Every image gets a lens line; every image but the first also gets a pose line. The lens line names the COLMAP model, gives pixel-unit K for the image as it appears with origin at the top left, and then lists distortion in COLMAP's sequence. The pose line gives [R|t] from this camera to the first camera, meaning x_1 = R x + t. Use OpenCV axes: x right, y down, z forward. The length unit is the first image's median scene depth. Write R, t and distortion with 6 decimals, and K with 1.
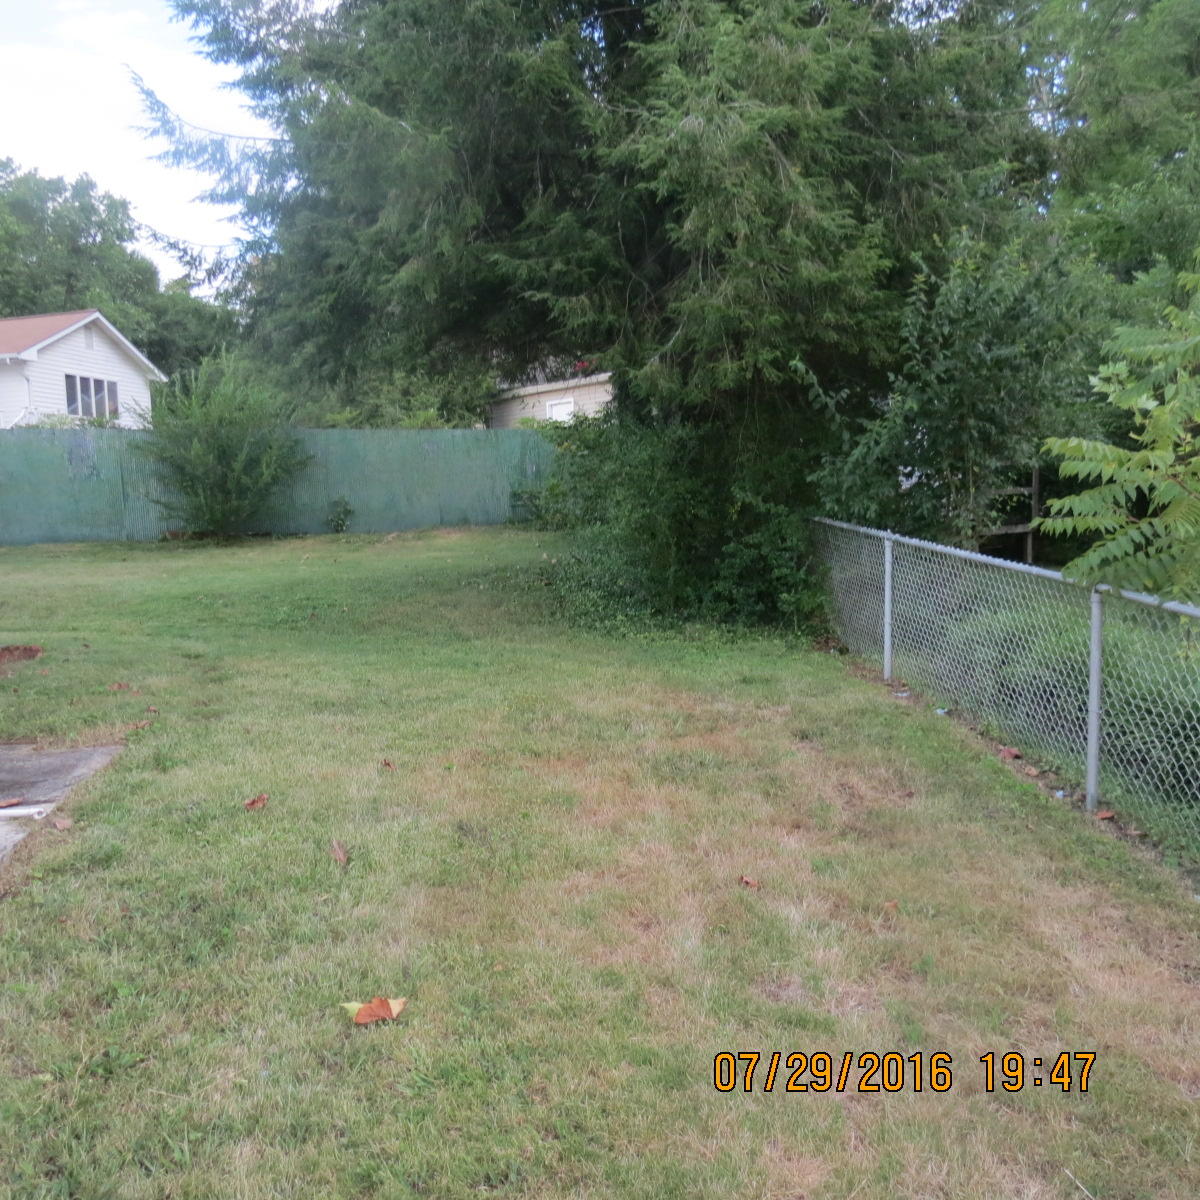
lens RADIAL K [[1131.6, 0, 600.3], [0, 1131.6, 599.6], [0, 0, 1]] dist [-0.032628, 0.000000]
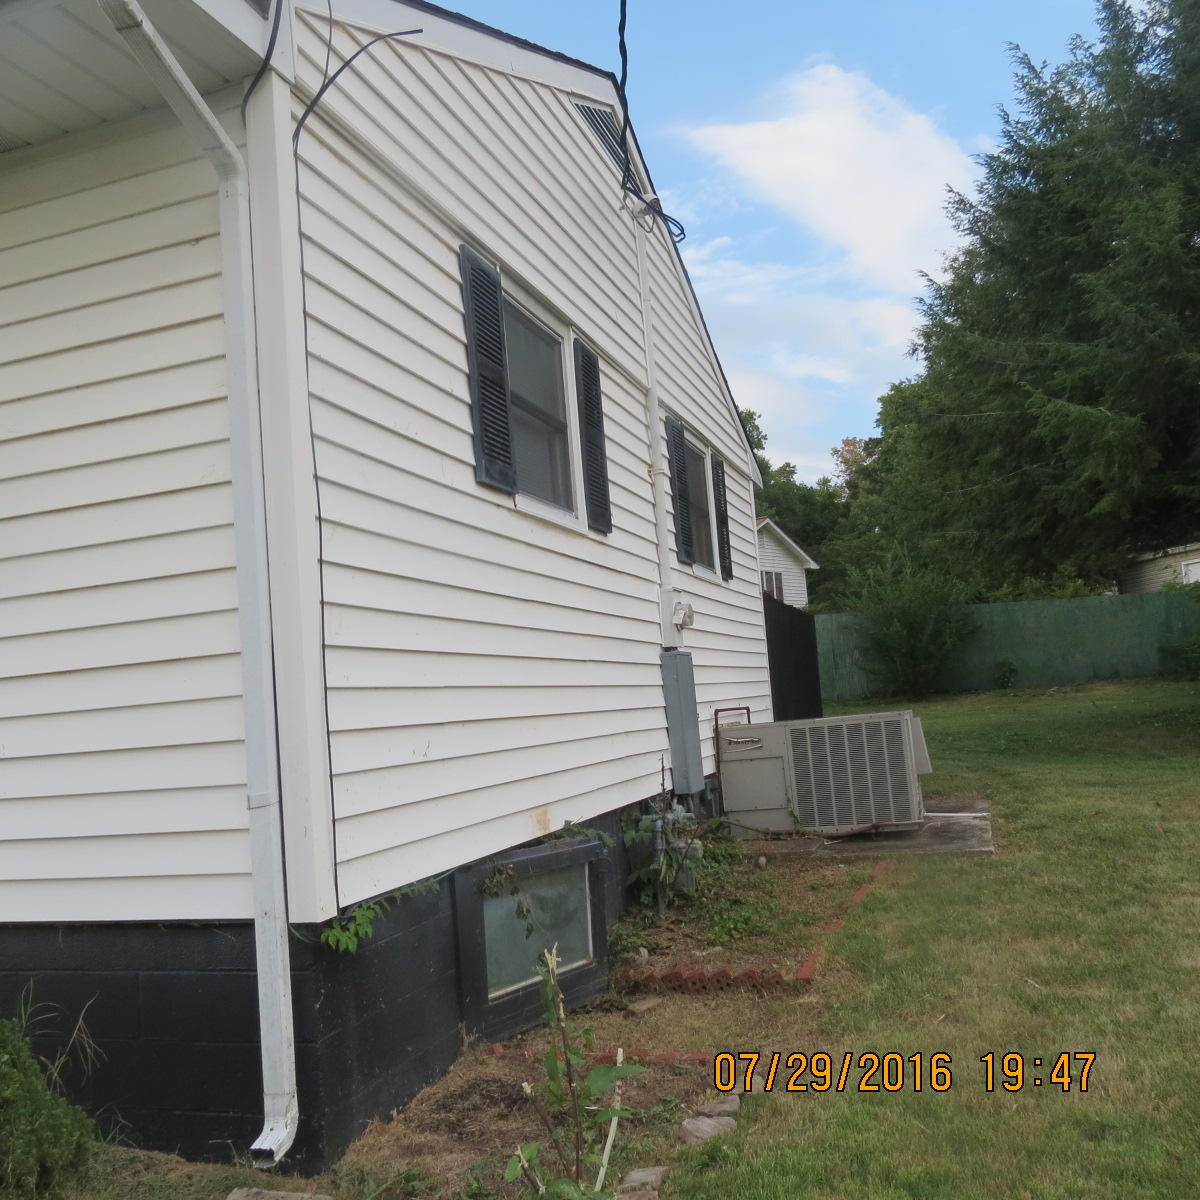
lens RADIAL K [[1131.6, 0, 601.8], [0, 1131.6, 605.7], [0, 0, 1]] dist [-0.032628, 0.000000]
pose [[0.874038, -0.066674, -0.481262, -0.024168], [-0.000693, 0.990367, -0.138463, 0.020208], [0.485858, 0.121356, 0.865572, -0.258429]]
